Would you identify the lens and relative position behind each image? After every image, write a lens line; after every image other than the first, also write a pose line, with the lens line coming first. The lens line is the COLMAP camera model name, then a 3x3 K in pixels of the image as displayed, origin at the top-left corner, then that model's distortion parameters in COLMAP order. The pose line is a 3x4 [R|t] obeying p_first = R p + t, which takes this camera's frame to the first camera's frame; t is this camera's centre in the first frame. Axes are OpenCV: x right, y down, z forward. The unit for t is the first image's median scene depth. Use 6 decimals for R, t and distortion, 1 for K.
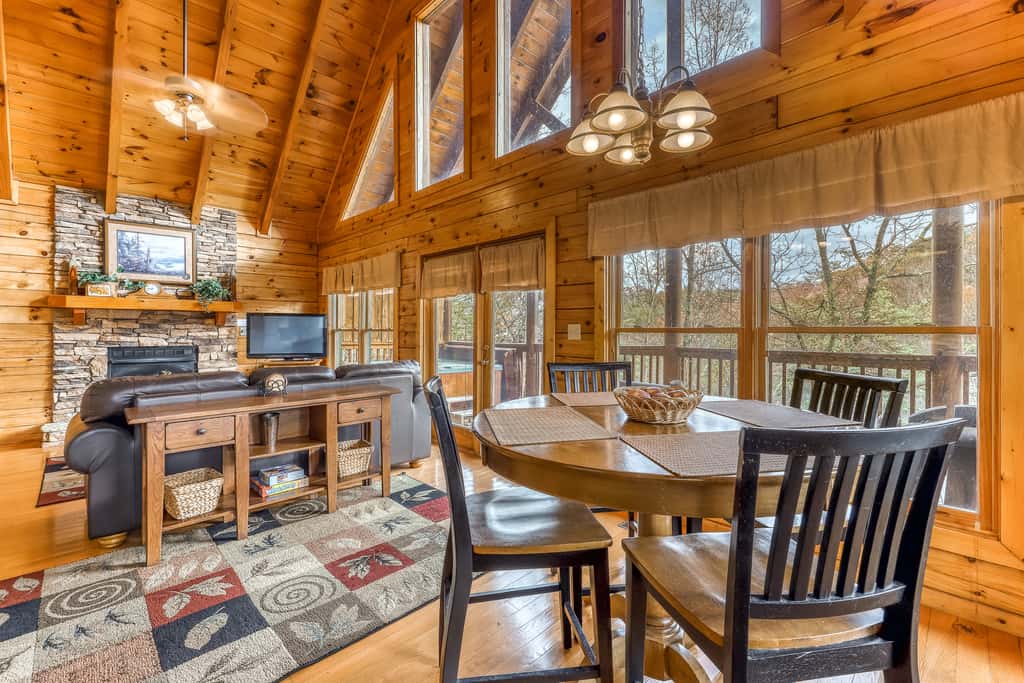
lens RADIAL K [[433.5, 0, 507.3], [0, 433.5, 336.1], [0, 0, 1]] dist [-0.003458, 0.000224]
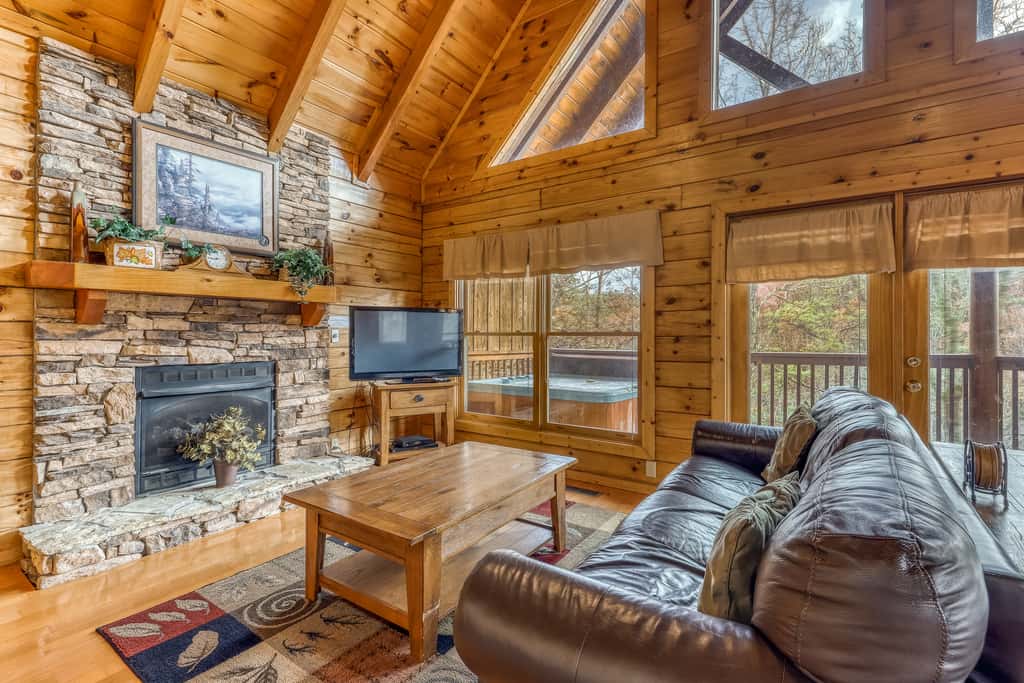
lens RADIAL K [[469.9, 0, 517.6], [0, 469.9, 339.5], [0, 0, 1]] dist [0.001631, -0.001981]
pose [[0.984947, -0.003795, 0.172817, -0.561232], [0.004089, 0.999991, -0.001350, -0.004433], [-0.172810, 0.002036, 0.984953, 0.355365]]
